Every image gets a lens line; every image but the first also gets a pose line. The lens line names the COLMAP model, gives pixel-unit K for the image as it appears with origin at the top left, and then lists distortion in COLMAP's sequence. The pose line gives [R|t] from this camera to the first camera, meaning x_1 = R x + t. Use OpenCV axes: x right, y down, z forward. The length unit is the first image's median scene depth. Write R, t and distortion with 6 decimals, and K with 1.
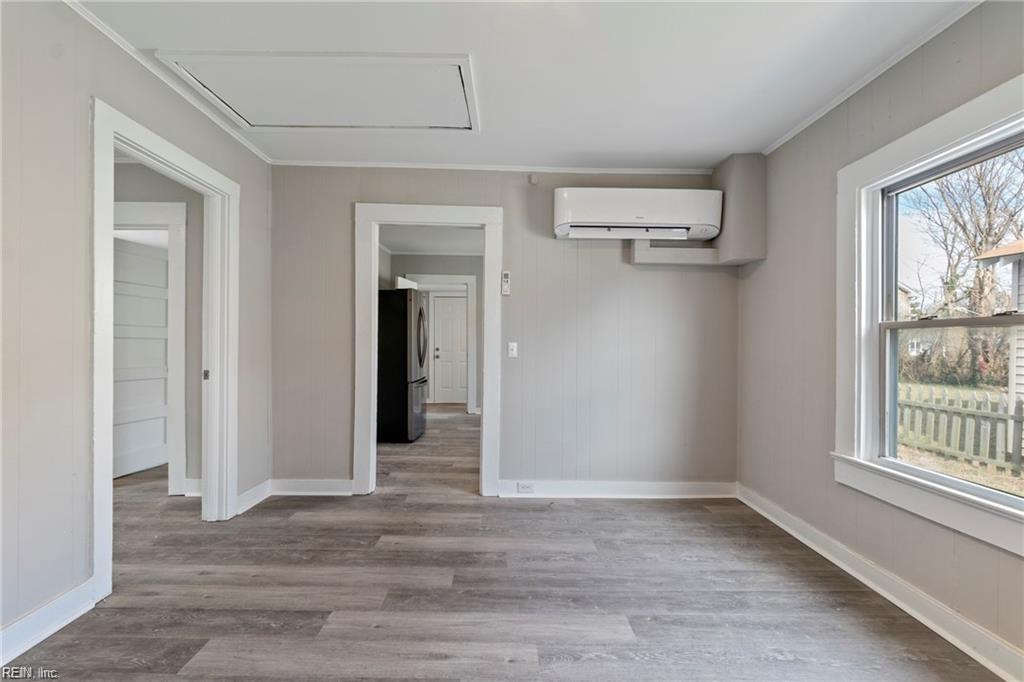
lens RADIAL K [[446.3, 0, 501.1], [0, 446.3, 341.1], [0, 0, 1]] dist [-0.005125, 0.000153]
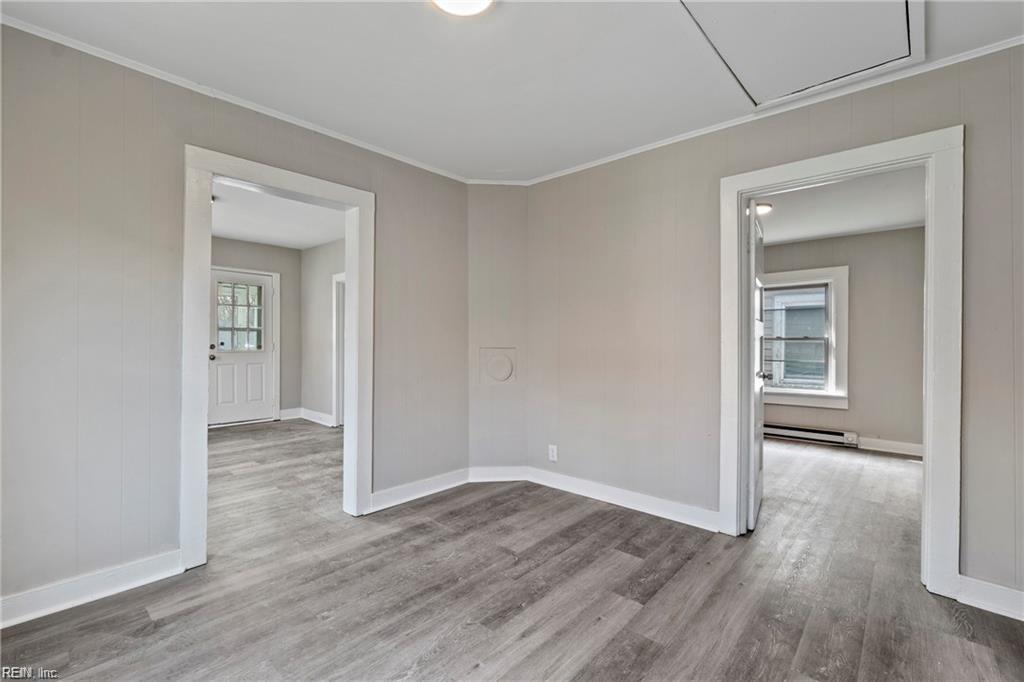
lens RADIAL K [[446.3, 0, 510.1], [0, 446.3, 348.2], [0, 0, 1]] dist [-0.005125, 0.000153]
pose [[-0.673810, -0.008192, -0.738860, 0.409445], [-0.011563, 0.999933, -0.000542, 0.005594], [0.738815, 0.008179, -0.673859, 0.986807]]
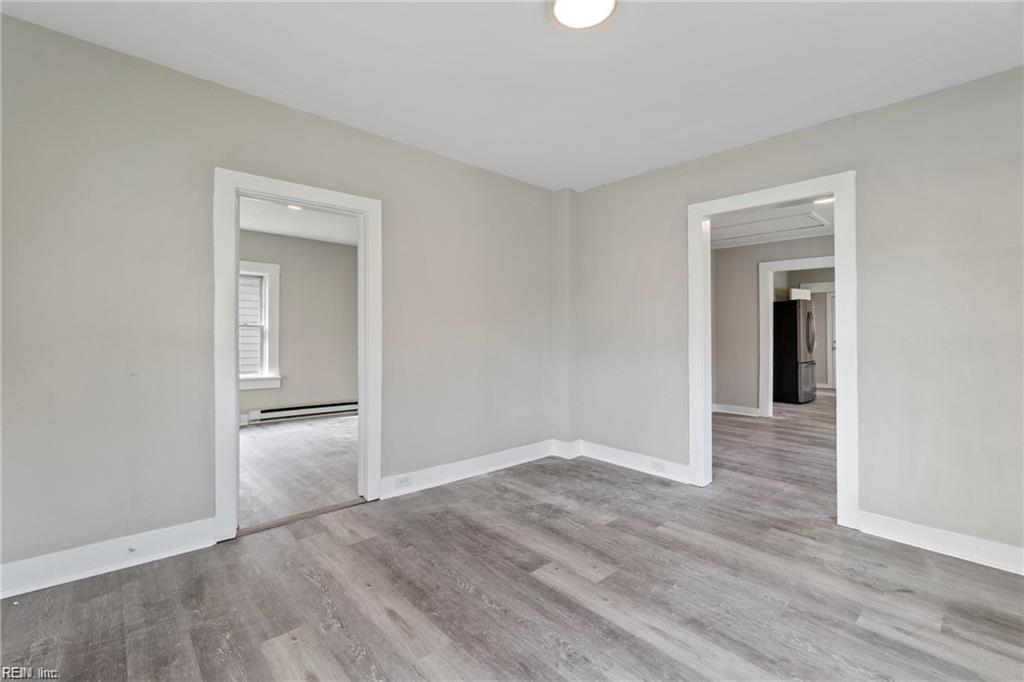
lens RADIAL K [[446.3, 0, 505.5], [0, 446.3, 336.1], [0, 0, 1]] dist [-0.005125, 0.000153]
pose [[0.675325, -0.004940, -0.737503, 0.404225], [0.005812, 0.999982, -0.001376, -0.001046], [0.737497, -0.003357, 0.675342, -1.278554]]
